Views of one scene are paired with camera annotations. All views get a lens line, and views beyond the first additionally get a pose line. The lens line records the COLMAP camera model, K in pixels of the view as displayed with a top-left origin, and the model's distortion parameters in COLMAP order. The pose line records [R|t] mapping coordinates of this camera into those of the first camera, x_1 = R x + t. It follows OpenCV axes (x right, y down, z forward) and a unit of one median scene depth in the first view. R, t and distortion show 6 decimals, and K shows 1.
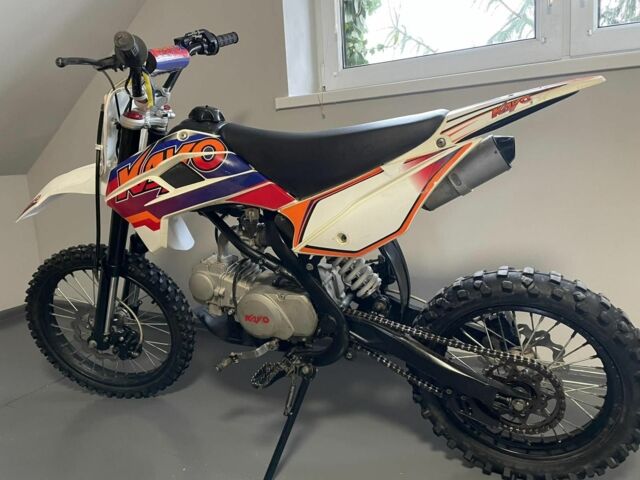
lens RADIAL K [[494.7, 0, 317.3], [0, 494.7, 233.3], [0, 0, 1]] dist [0.088044, -0.064211]
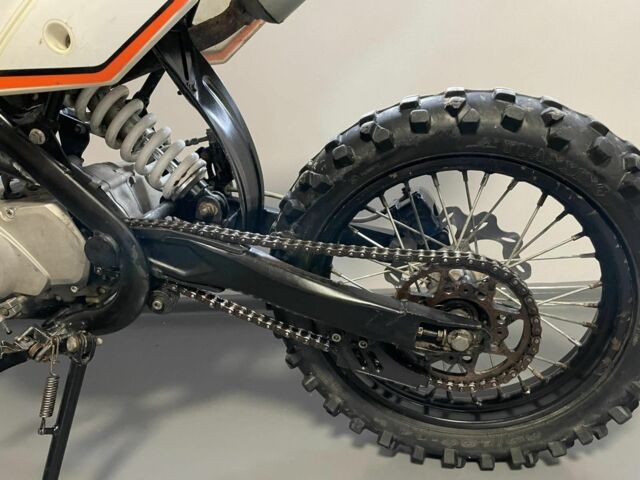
lens RADIAL K [[494.7, 0, 316.1], [0, 494.7, 235.3], [0, 0, 1]] dist [0.088044, -0.064211]
pose [[0.981564, -0.120268, 0.148554, 0.168088], [0.112102, 0.991748, 0.062201, 0.163381], [-0.154809, -0.044401, 0.986946, 0.460740]]
